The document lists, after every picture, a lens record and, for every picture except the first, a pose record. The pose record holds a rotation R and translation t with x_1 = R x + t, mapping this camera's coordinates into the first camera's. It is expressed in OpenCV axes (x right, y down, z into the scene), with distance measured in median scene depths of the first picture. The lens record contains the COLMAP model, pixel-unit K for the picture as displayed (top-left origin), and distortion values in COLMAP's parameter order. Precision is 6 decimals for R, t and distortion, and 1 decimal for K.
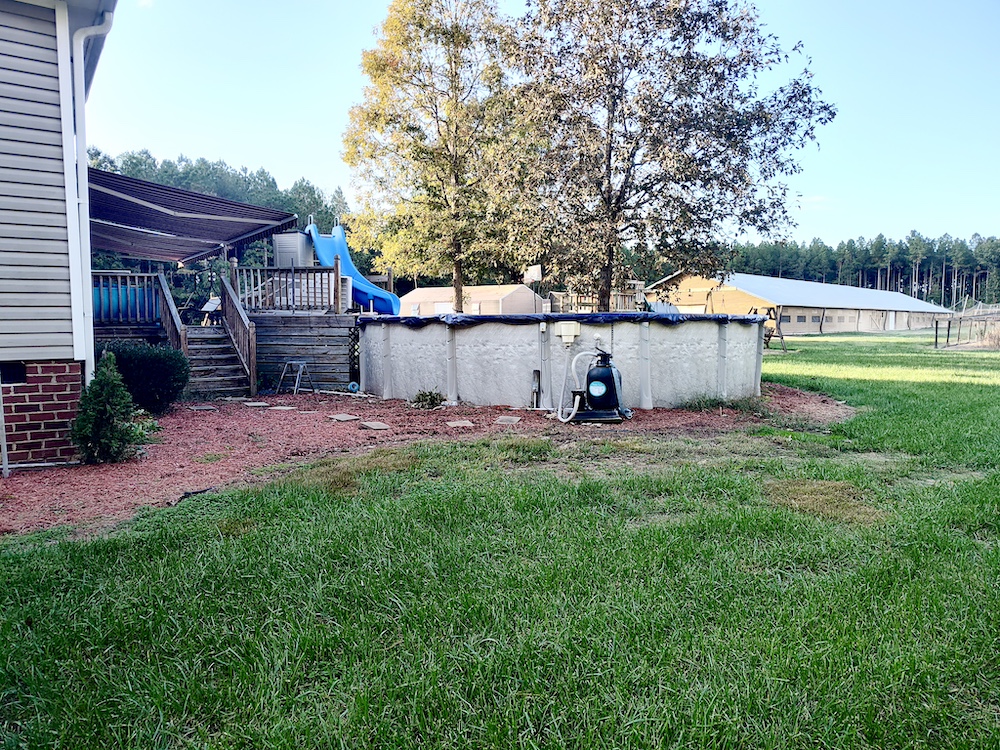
lens RADIAL K [[685.4, 0, 495.3], [0, 685.4, 371.1], [0, 0, 1]] dist [0.048163, -0.057826]
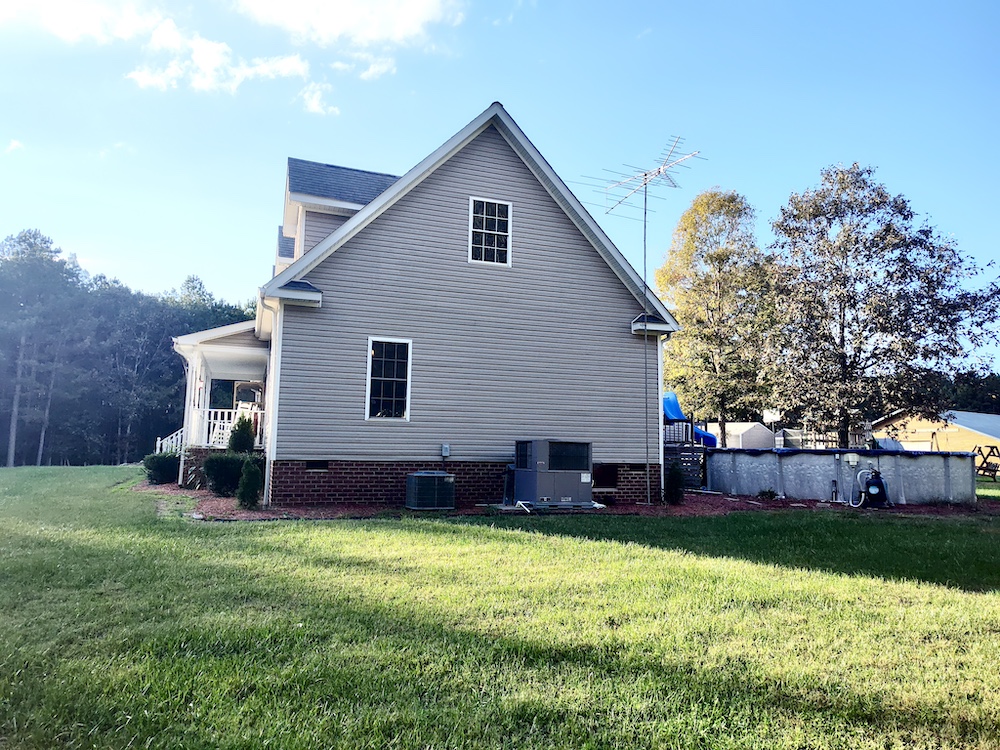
lens RADIAL K [[685.4, 0, 505.0], [0, 685.4, 371.1], [0, 0, 1]] dist [0.048163, -0.057826]
pose [[0.968743, -0.008393, -0.247926, -0.273068], [-0.037948, 0.982651, -0.181541, 0.067368], [0.245149, 0.185275, 0.951617, -0.850090]]
